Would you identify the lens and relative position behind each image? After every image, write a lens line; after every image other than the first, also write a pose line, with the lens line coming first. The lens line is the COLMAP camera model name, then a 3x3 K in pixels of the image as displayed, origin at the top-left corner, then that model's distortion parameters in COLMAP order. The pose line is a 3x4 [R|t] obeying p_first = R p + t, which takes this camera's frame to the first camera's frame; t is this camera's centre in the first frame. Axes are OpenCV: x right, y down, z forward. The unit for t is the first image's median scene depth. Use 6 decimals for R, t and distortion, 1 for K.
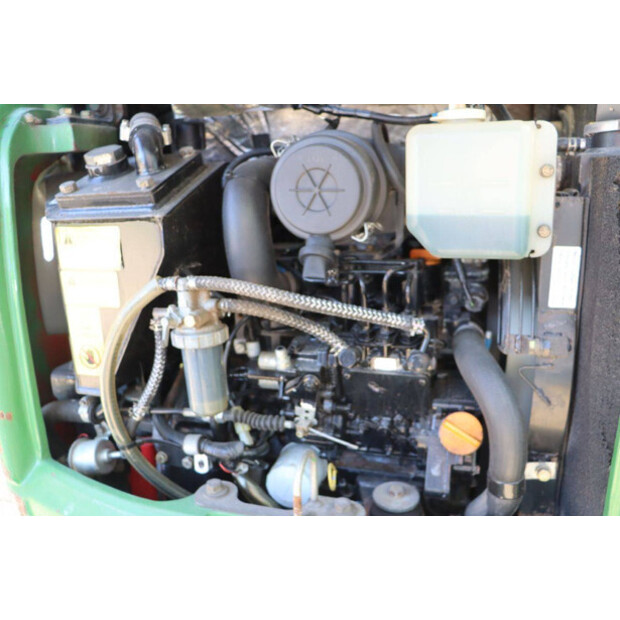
lens RADIAL K [[528.7, 0, 308.4], [0, 528.7, 312.5], [0, 0, 1]] dist [-0.108058, 0.017885]
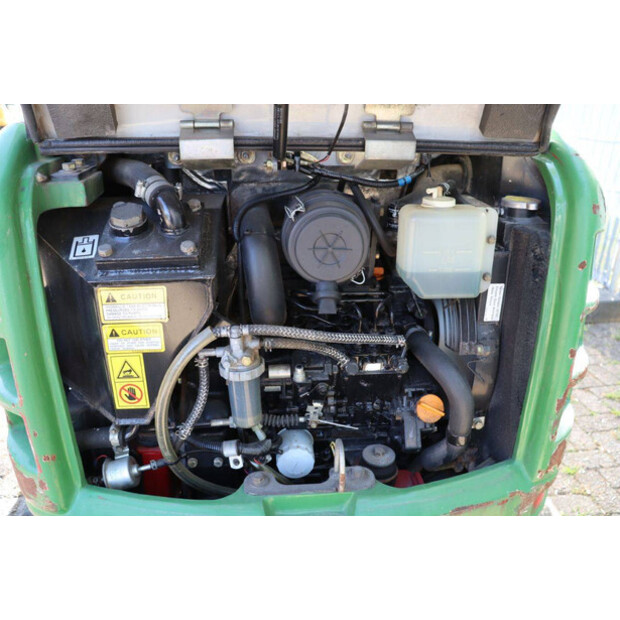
lens RADIAL K [[528.7, 0, 311.7], [0, 528.7, 308.2], [0, 0, 1]] dist [-0.108058, 0.017885]
pose [[0.924588, -0.108196, 0.365280, -0.491612], [0.059609, 0.988100, 0.141794, -0.259909], [-0.376275, -0.109327, 0.920035, -0.197493]]
